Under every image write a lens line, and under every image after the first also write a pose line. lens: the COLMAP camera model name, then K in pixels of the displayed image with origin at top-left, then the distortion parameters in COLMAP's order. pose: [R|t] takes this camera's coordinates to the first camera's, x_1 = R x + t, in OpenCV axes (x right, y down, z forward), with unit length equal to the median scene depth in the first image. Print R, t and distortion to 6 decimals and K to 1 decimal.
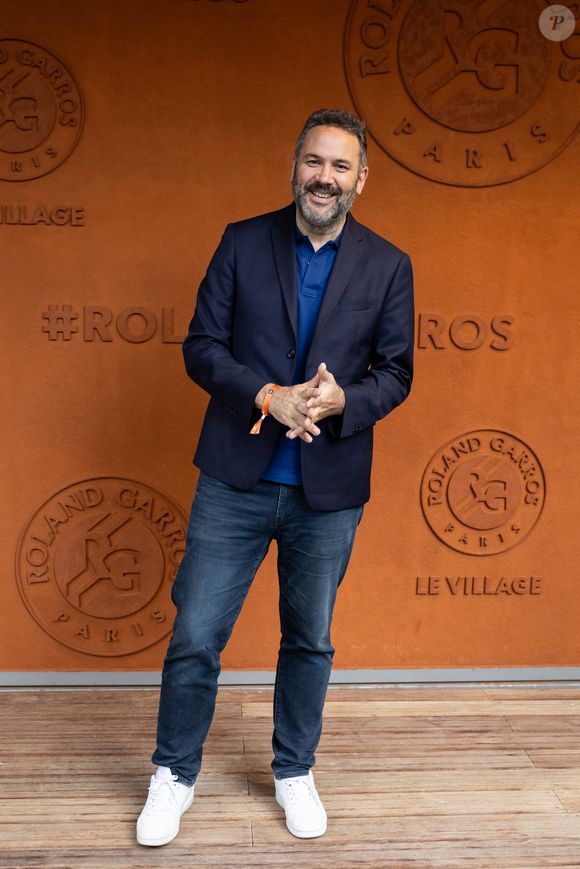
lens RADIAL K [[1076.9, 0, 333.2], [0, 1076.9, 415.7], [0, 0, 1]] dist [-0.010033, 0.000000]
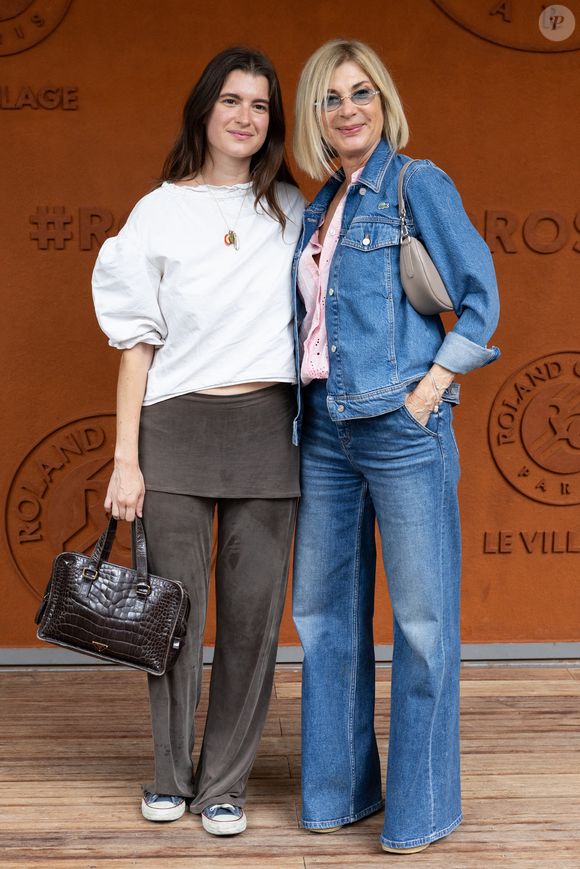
lens RADIAL K [[1650.5, 0, 285.2], [0, 1650.5, 432.7], [0, 0, 1]] dist [0.062587, 0.000000]
pose [[0.999257, -0.010698, -0.037039, -0.027385], [0.012031, 0.999281, 0.035948, 0.027235], [0.036627, -0.036367, 0.998667, -0.269790]]
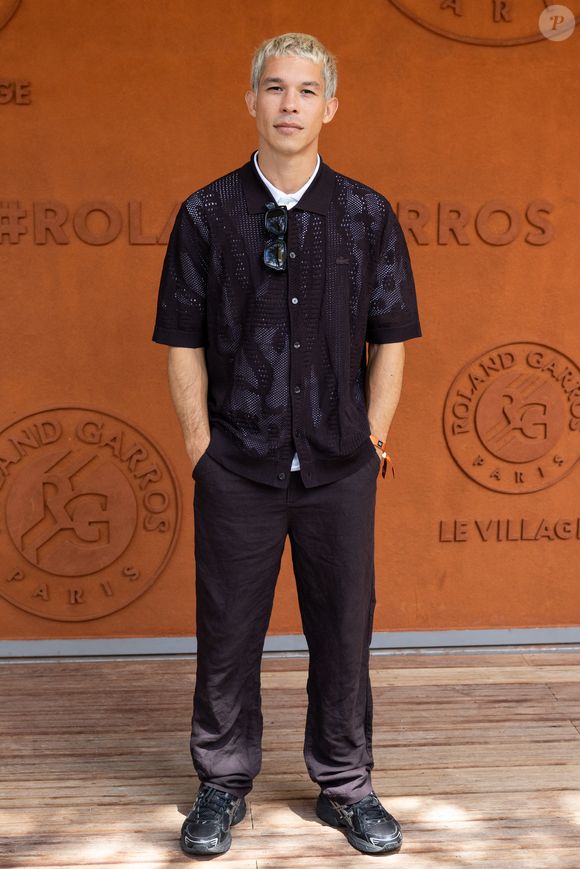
lens RADIAL K [[1439.5, 0, 310.2], [0, 1439.5, 405.6], [0, 0, 1]] dist [0.020762, 0.000000]
pose [[0.999703, -0.018592, -0.015772, -0.003507], [0.019244, 0.998921, 0.042267, 0.012003], [0.014969, -0.042558, 0.998982, -0.112506]]
